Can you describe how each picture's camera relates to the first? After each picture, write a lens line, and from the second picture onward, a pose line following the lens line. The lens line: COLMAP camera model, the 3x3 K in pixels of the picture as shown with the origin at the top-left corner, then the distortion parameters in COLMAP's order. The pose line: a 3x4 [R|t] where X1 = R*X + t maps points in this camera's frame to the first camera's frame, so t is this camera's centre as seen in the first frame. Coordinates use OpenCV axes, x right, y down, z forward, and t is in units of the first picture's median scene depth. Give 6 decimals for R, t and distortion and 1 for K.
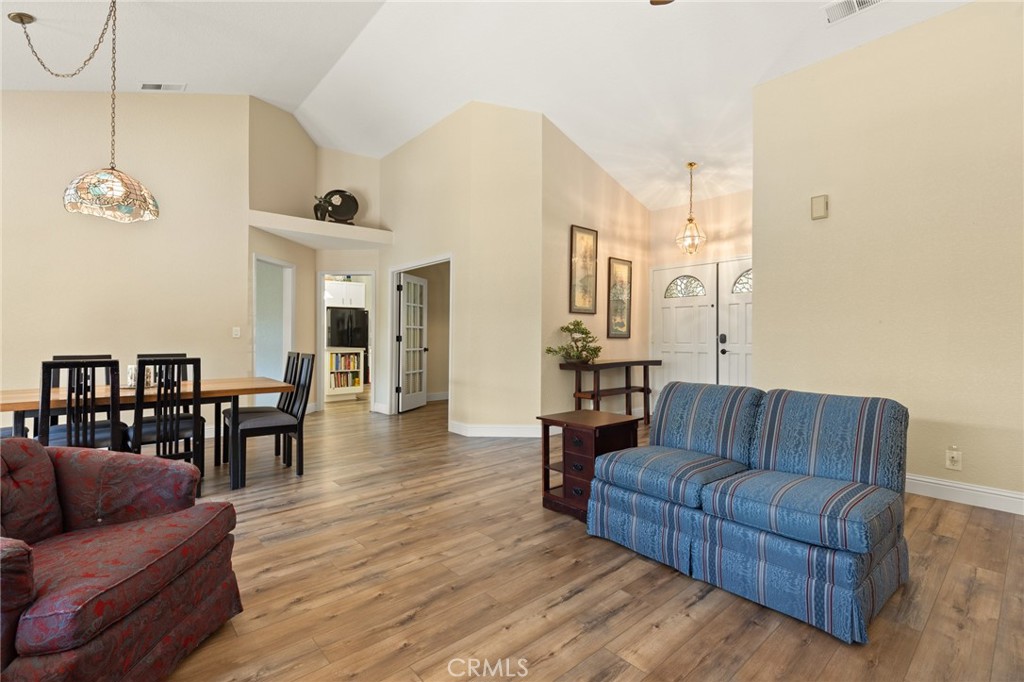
lens RADIAL K [[459.7, 0, 511.1], [0, 459.7, 334.3], [0, 0, 1]] dist [0.001725, 0.000194]
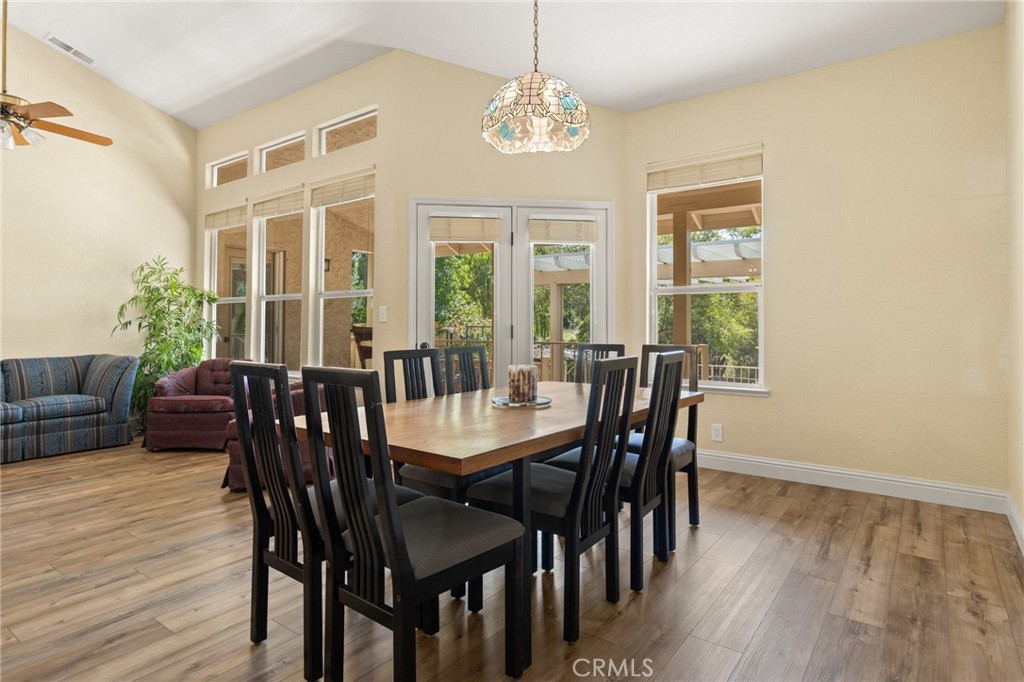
lens RADIAL K [[566.9, 0, 528.8], [0, 566.9, 308.2], [0, 0, 1]] dist [-0.003413, -0.000831]
pose [[-0.975036, -0.005309, -0.221982, -0.922653], [0.002842, 0.999334, -0.036380, 0.020321], [0.222028, -0.036103, -0.974372, 2.495958]]
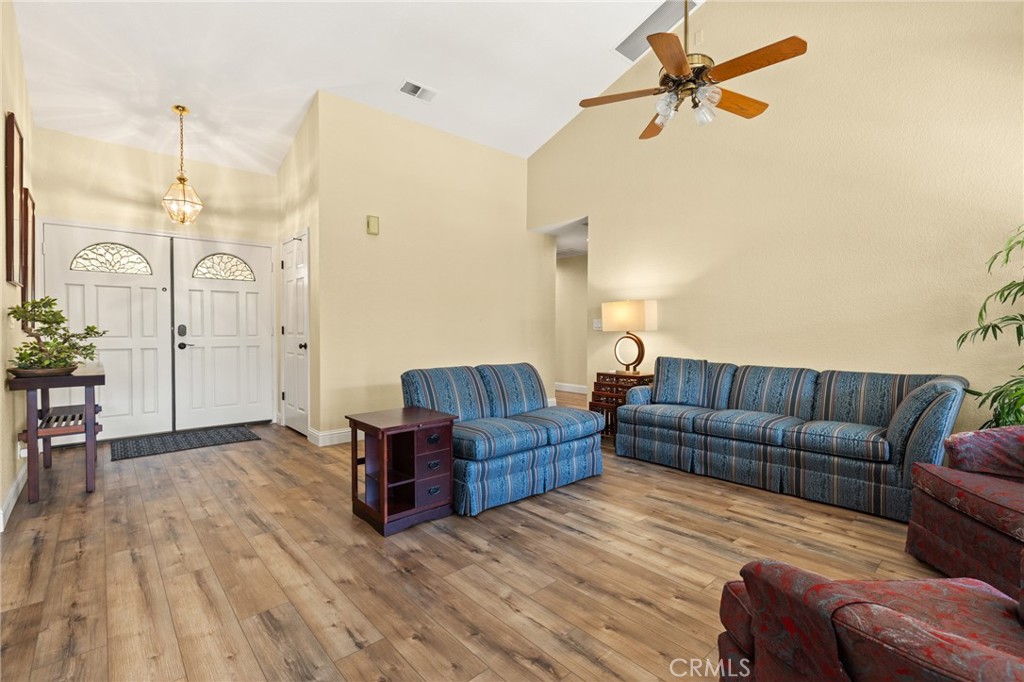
lens RADIAL K [[459.7, 0, 515.9], [0, 459.7, 343.3], [0, 0, 1]] dist [0.001725, 0.000194]
pose [[-0.016083, -0.031661, 0.999369, -0.949272], [-0.008129, 0.999470, 0.031533, 0.004153], [-0.999838, -0.007617, -0.016332, 1.000518]]
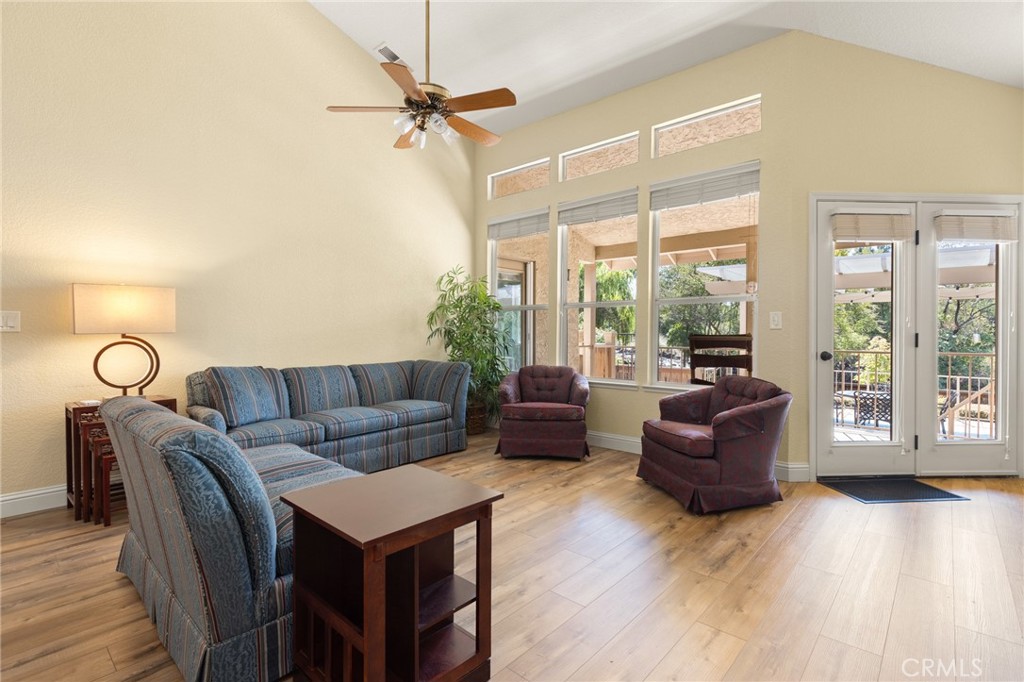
lens RADIAL K [[486.7, 0, 516.1], [0, 486.7, 335.5], [0, 0, 1]] dist [-0.006232, -0.000595]
pose [[-0.992081, -0.000230, -0.125596, 0.136253], [0.000062, 0.999997, -0.002317, 0.019437], [0.125596, -0.002306, -0.992079, 1.931979]]
